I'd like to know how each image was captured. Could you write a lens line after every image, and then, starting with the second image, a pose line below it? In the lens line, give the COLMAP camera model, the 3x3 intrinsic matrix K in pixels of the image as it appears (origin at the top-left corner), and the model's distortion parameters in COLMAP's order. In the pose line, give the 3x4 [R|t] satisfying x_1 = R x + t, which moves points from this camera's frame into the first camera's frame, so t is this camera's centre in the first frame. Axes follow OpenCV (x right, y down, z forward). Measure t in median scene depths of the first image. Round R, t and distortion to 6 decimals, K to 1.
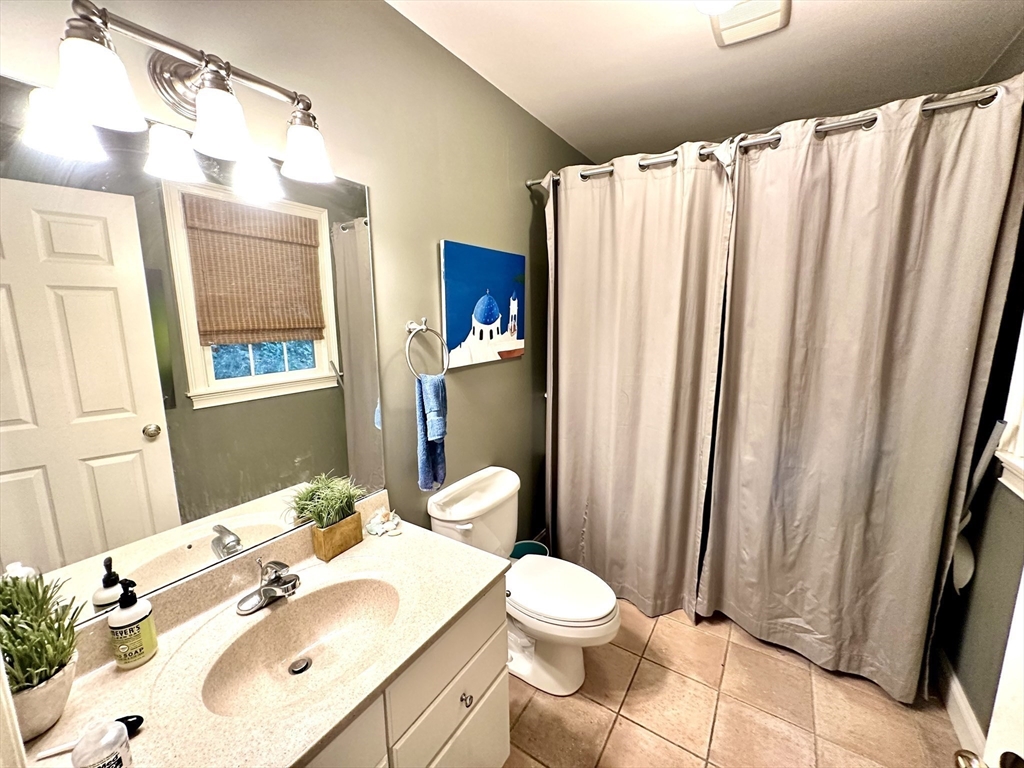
lens RADIAL K [[408.6, 0, 512.9], [0, 408.6, 380.7], [0, 0, 1]] dist [-0.002187, 0.000345]
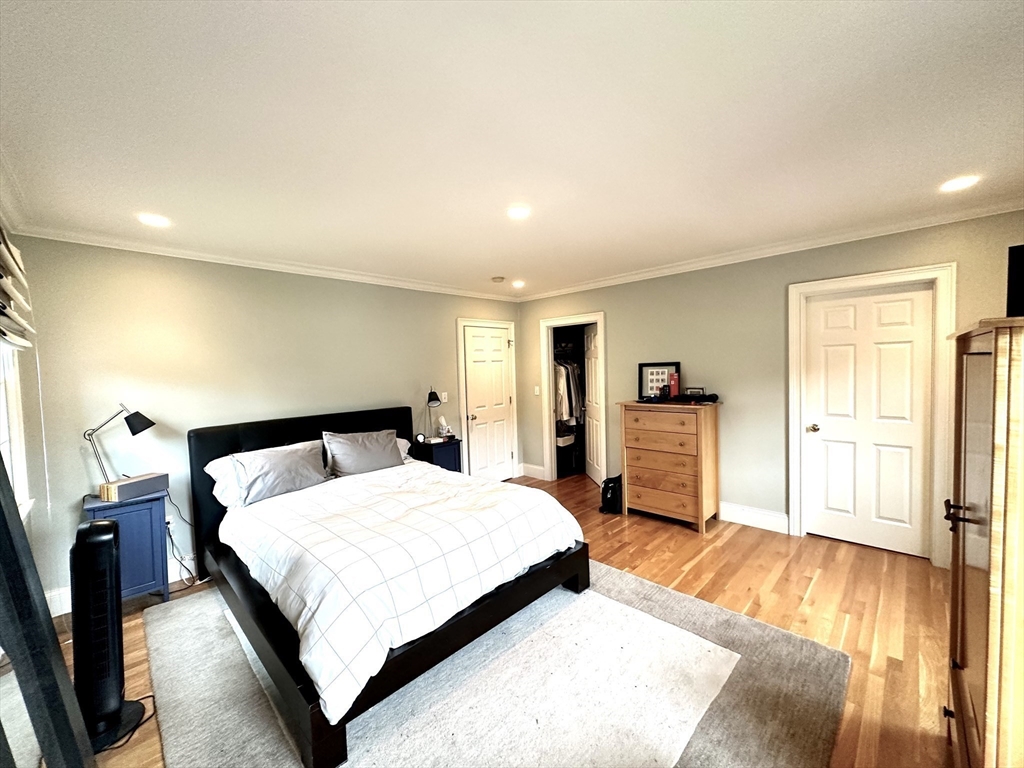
lens RADIAL K [[408.6, 0, 511.9], [0, 408.6, 385.5], [0, 0, 1]] dist [-0.002187, 0.000345]
pose [[0.978738, -0.018192, -0.204308, -2.284624], [-0.008245, 0.991765, -0.127809, 0.175455], [0.204950, 0.126776, 0.970527, -0.948672]]
